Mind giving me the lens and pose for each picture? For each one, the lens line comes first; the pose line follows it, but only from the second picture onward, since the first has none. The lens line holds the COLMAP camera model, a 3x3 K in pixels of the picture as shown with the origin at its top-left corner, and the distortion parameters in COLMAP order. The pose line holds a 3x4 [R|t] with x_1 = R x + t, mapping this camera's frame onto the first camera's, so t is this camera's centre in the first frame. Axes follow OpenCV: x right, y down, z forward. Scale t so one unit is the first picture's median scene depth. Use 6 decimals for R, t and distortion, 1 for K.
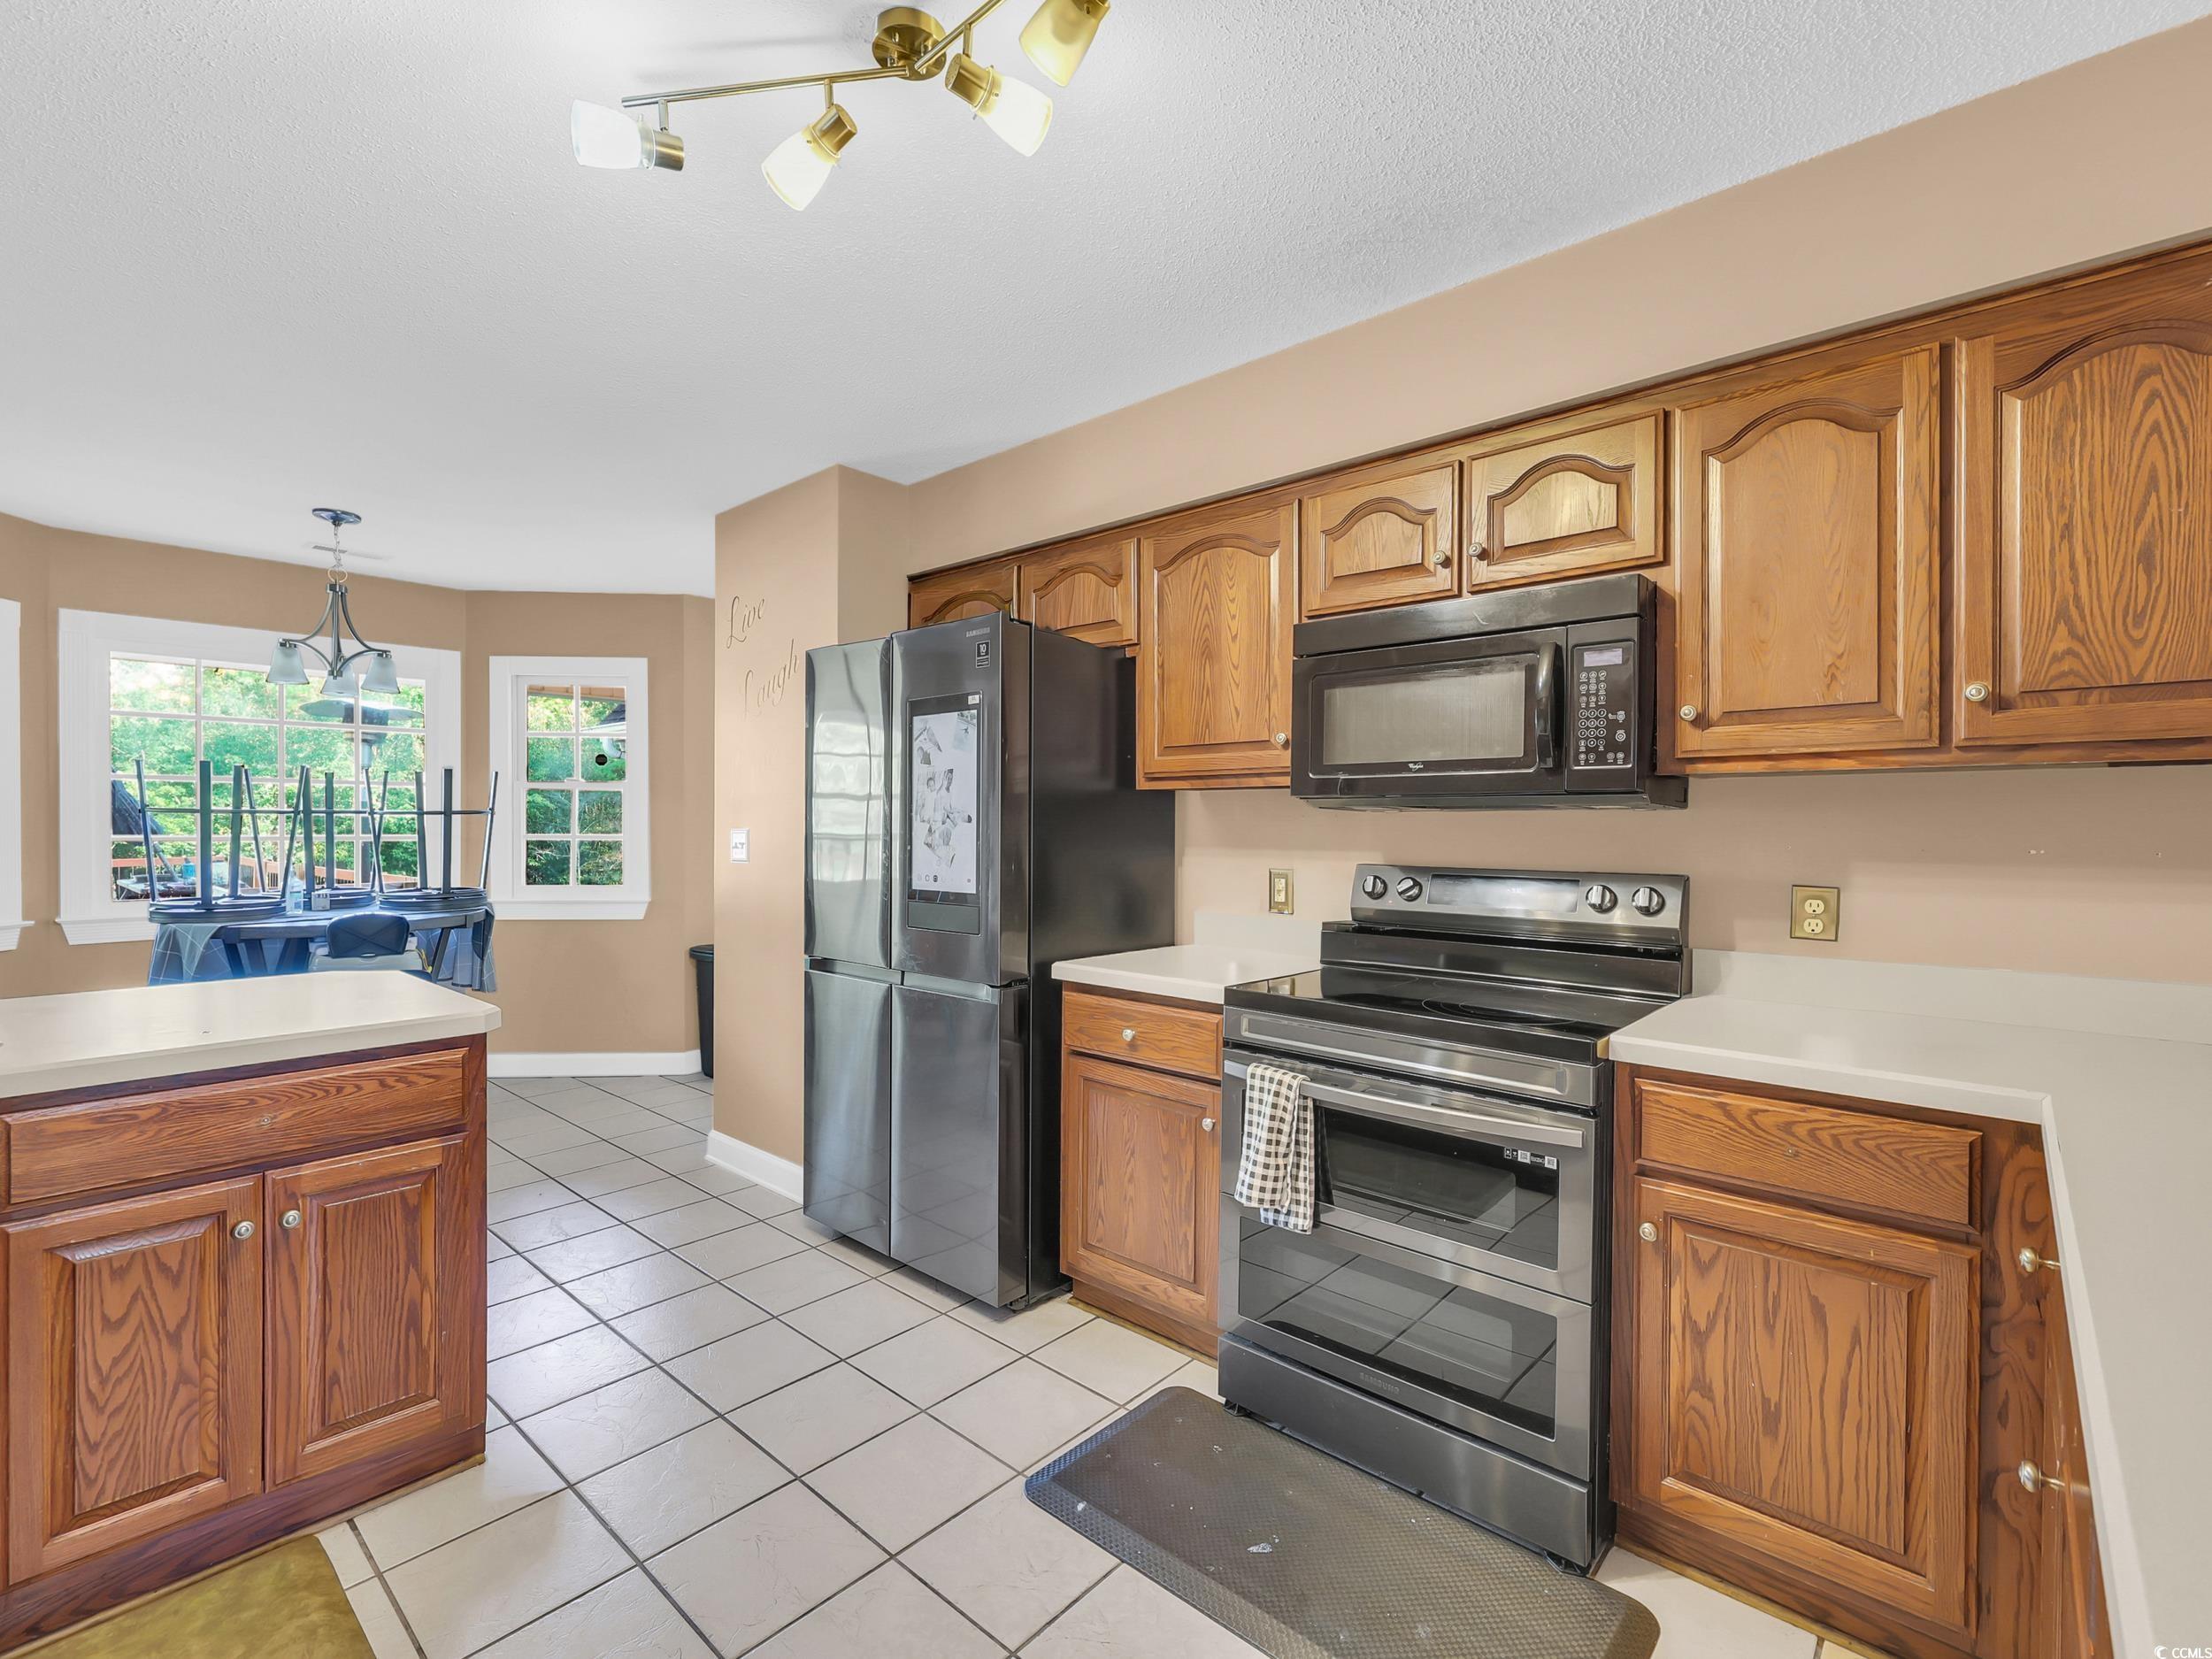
lens RADIAL K [[1031.1, 0, 1106.0], [0, 1031.1, 829.5], [0, 0, 1]] dist [0.015707, 0.000165]
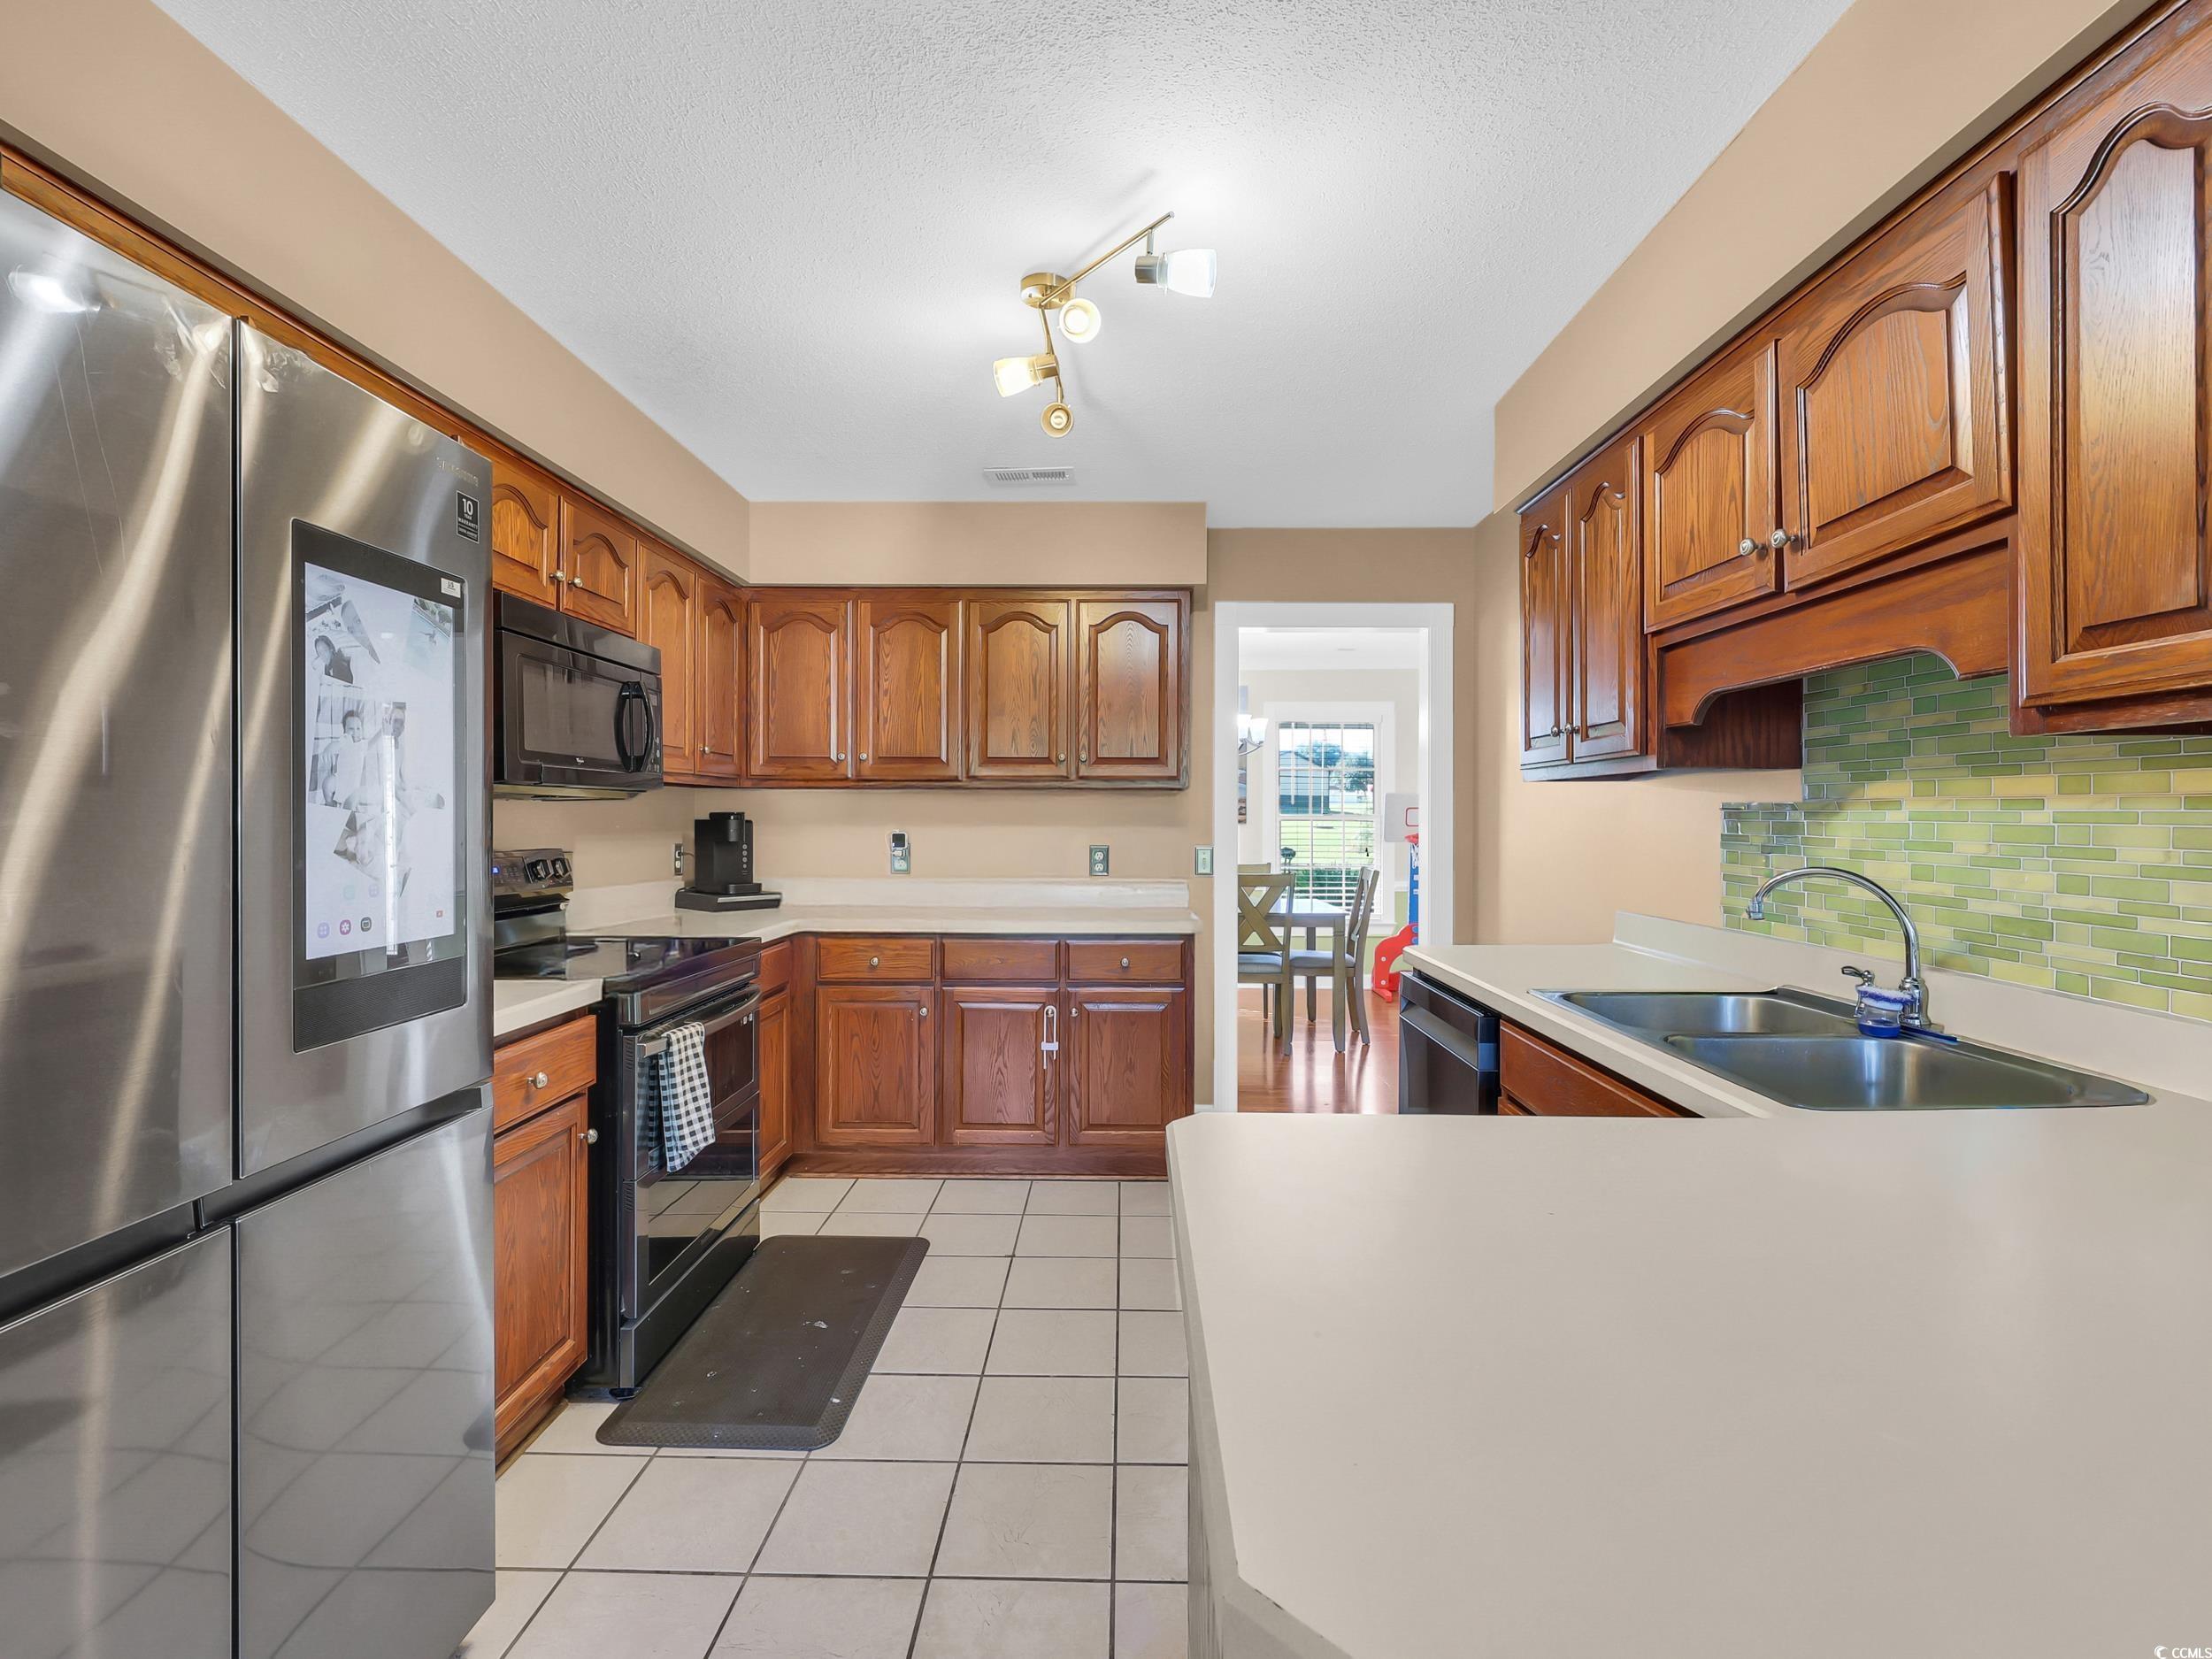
lens RADIAL K [[1031.1, 0, 1106.0], [0, 1031.1, 829.5], [0, 0, 1]] dist [0.015707, 0.000165]
pose [[-0.659917, -0.011082, 0.751257, -0.767765], [0.005976, 0.999782, 0.019997, -0.004122], [-0.751315, 0.017686, -0.659707, 1.079939]]
